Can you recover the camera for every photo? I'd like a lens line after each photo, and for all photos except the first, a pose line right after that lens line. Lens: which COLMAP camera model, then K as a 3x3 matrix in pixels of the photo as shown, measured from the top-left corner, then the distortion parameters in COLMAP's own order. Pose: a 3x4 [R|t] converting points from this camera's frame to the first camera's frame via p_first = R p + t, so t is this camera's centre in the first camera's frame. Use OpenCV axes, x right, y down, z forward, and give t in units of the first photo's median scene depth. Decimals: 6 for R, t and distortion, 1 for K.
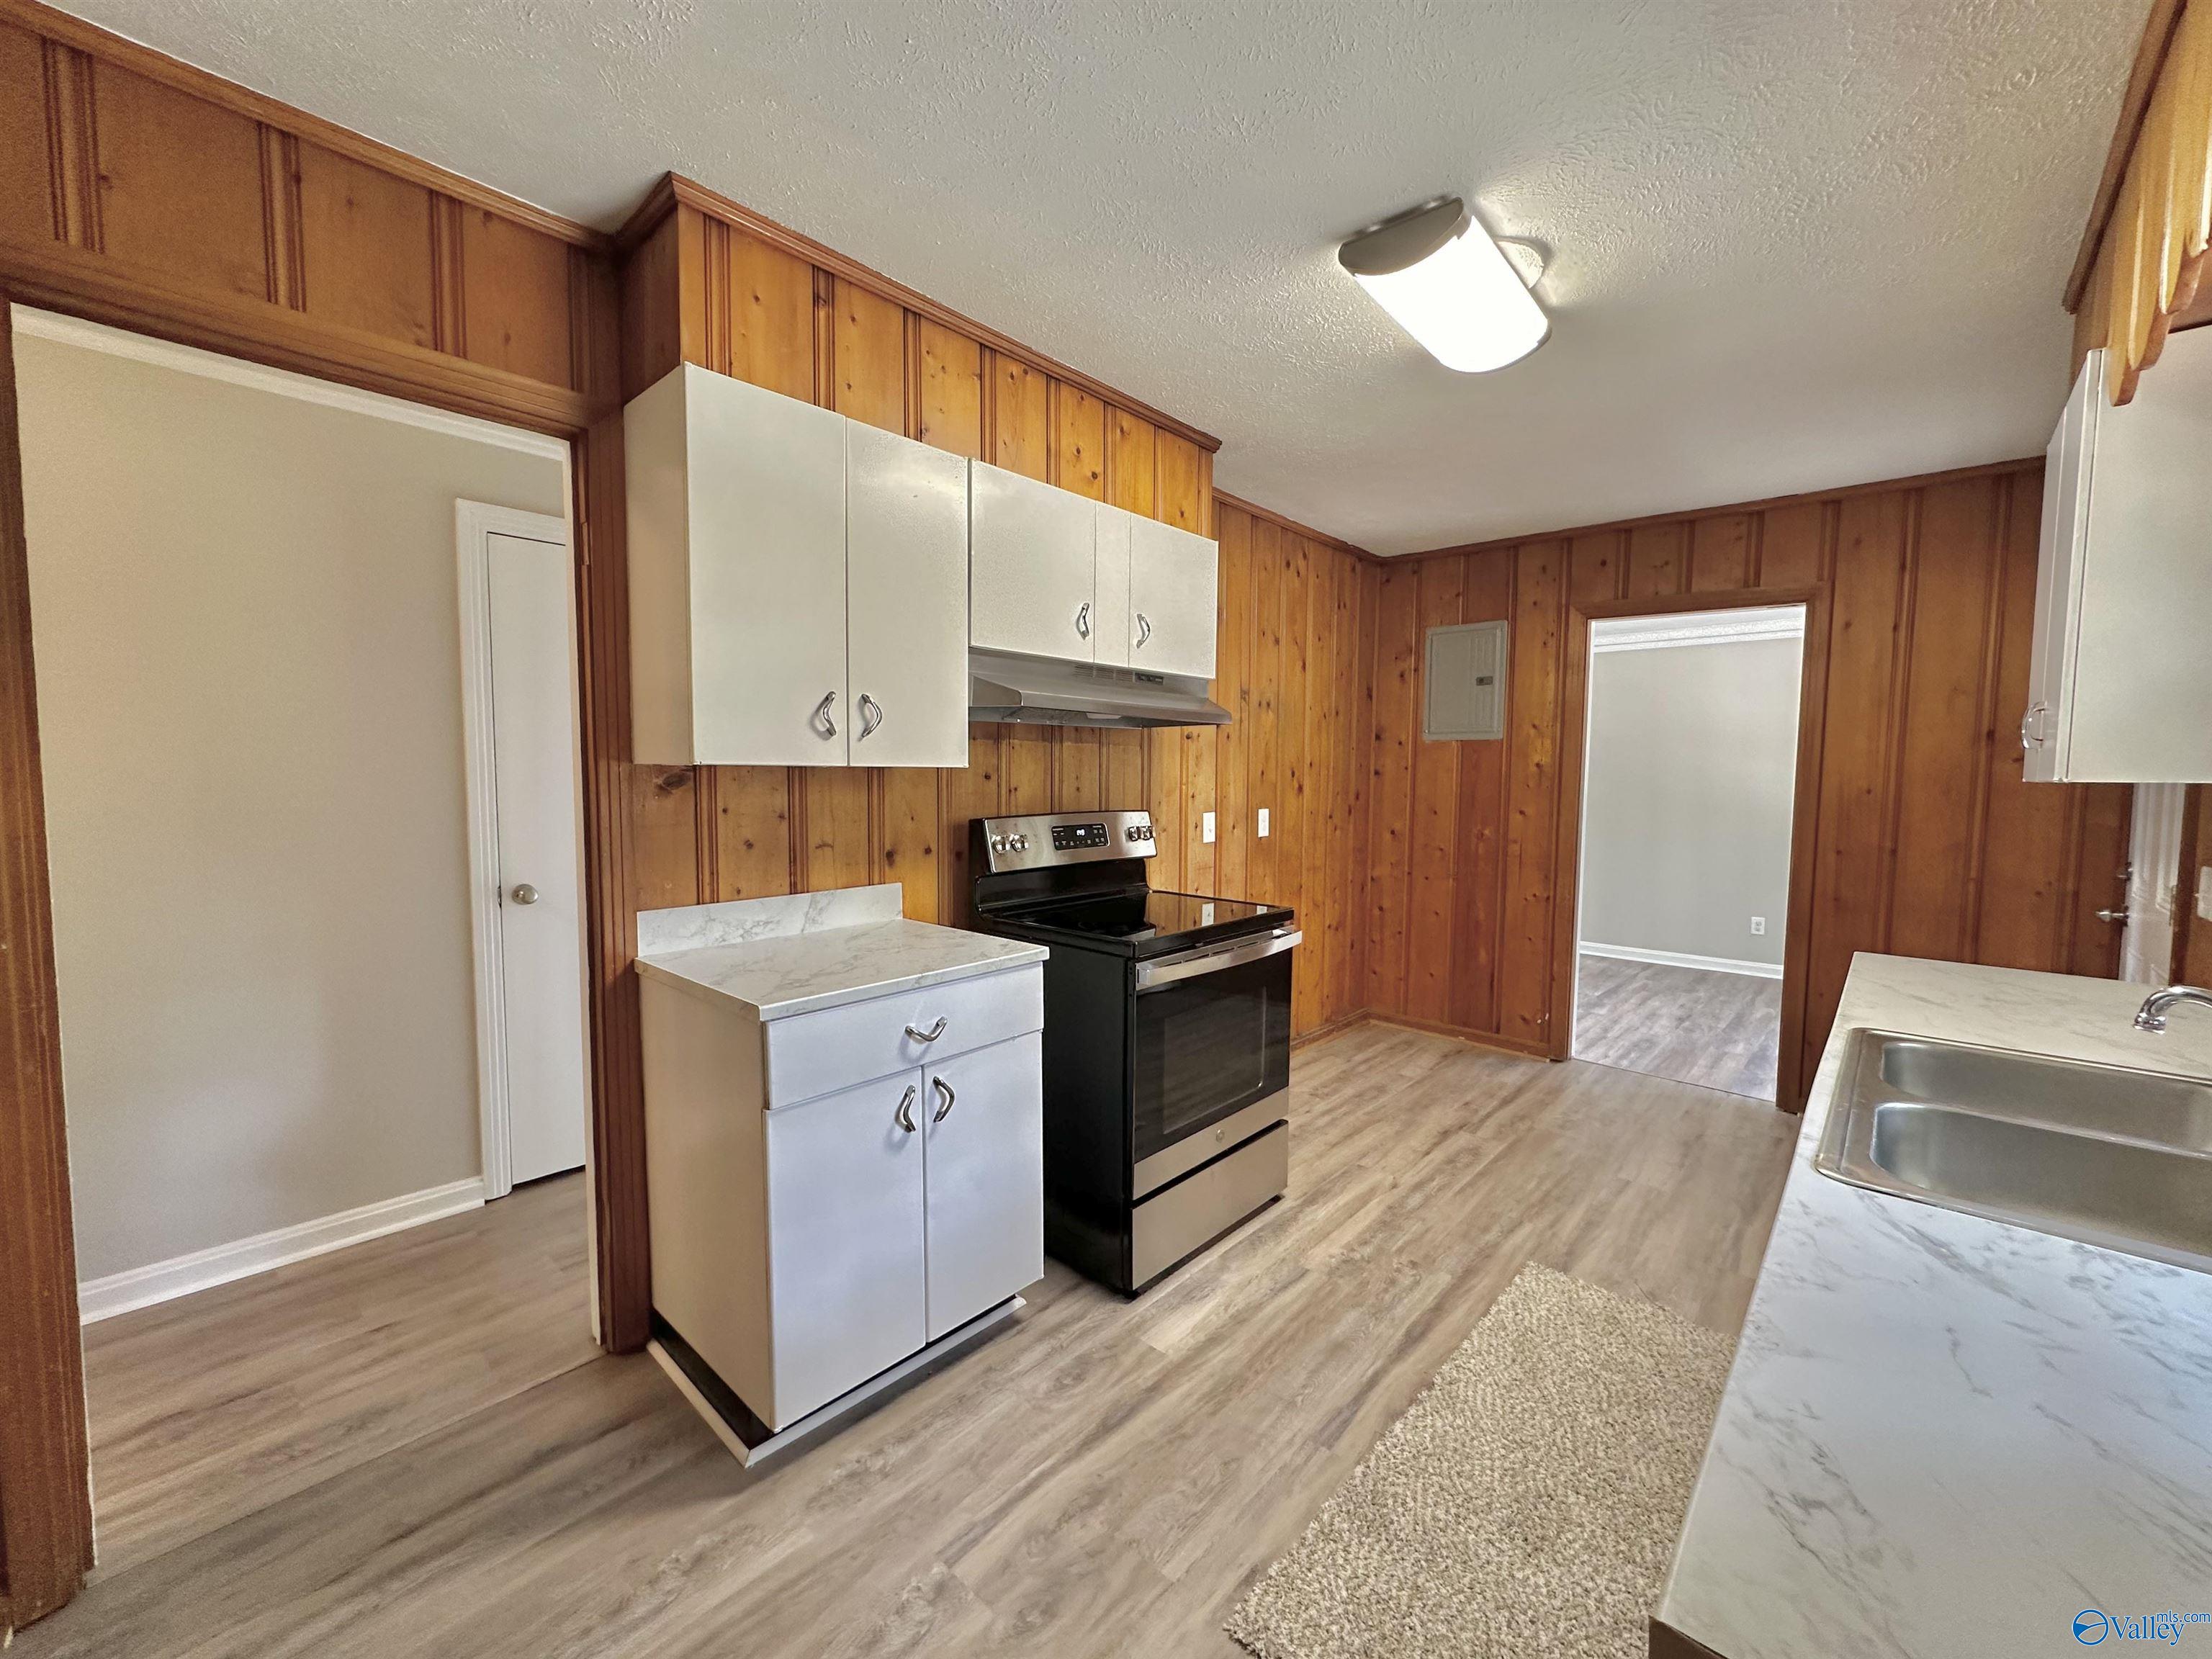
lens RADIAL K [[878.4, 0, 1113.5], [0, 878.4, 833.3], [0, 0, 1]] dist [-0.001340, -0.000077]
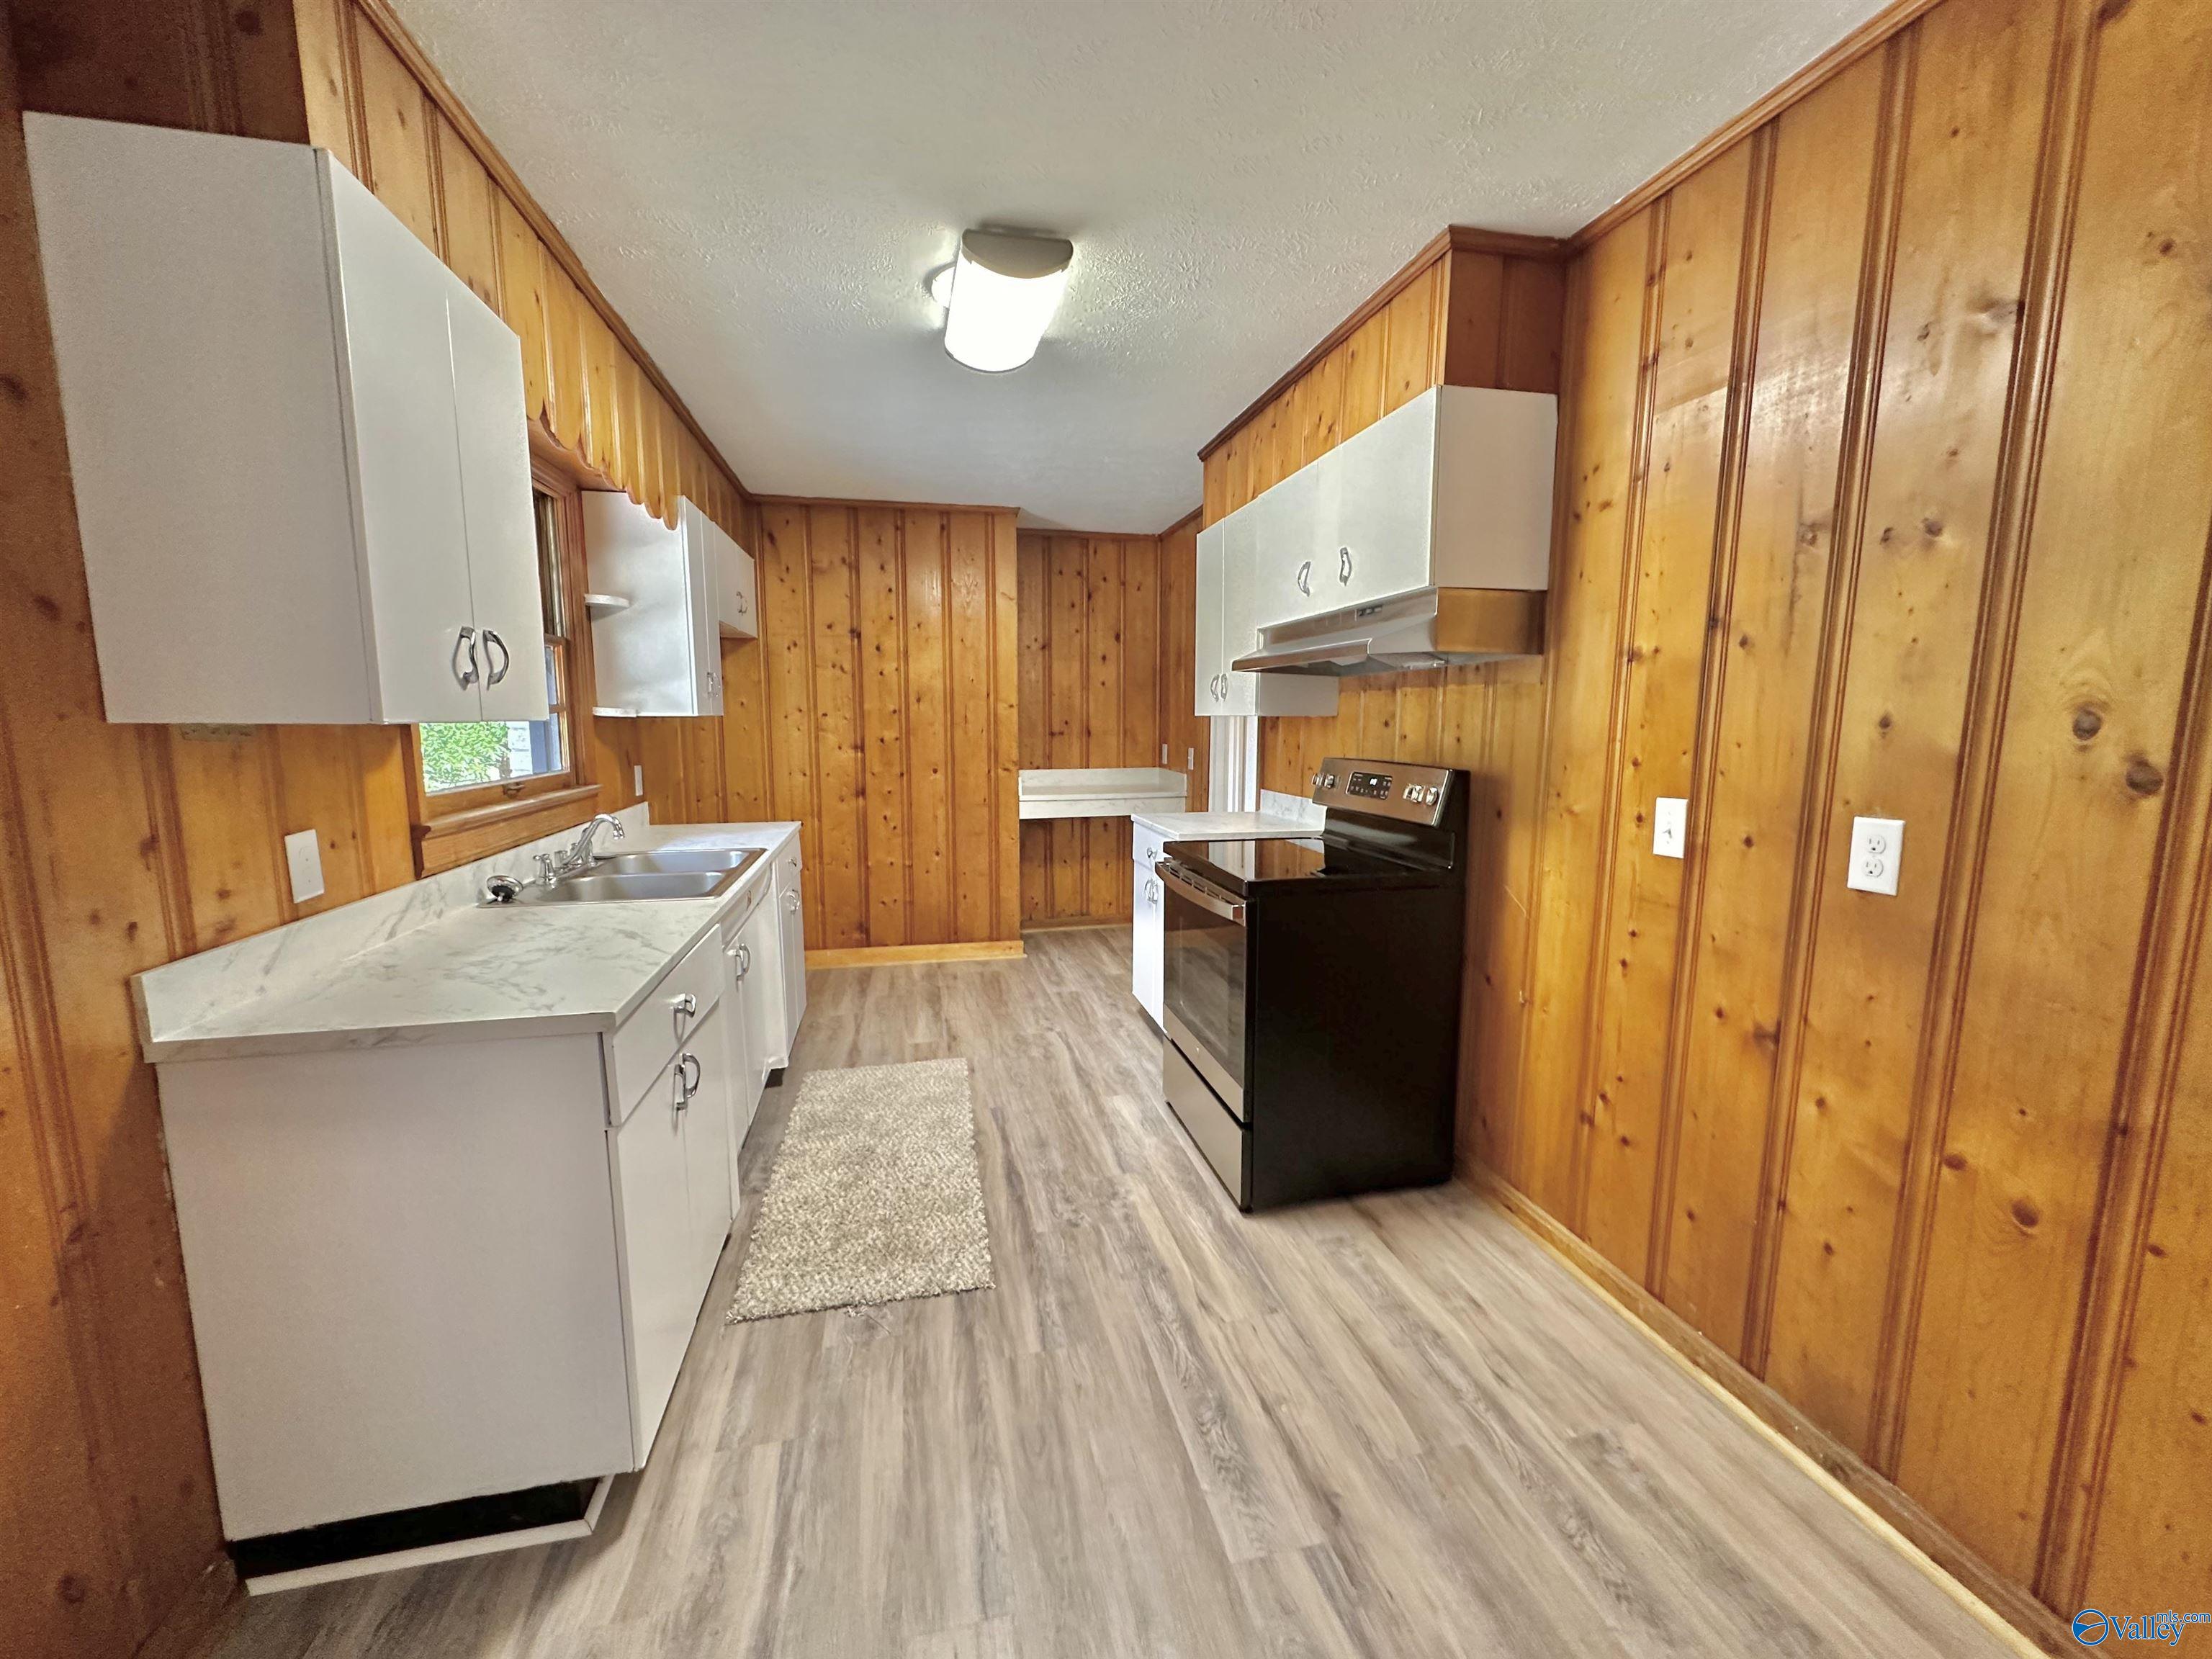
lens RADIAL K [[878.4, 0, 1103.2], [0, 878.4, 842.8], [0, 0, 1]] dist [-0.001340, -0.000077]
pose [[-0.581297, 0.105502, -0.806823, 1.048997], [-0.065198, 0.982332, 0.175425, -0.096852], [0.811075, 0.154577, -0.564148, 1.489505]]
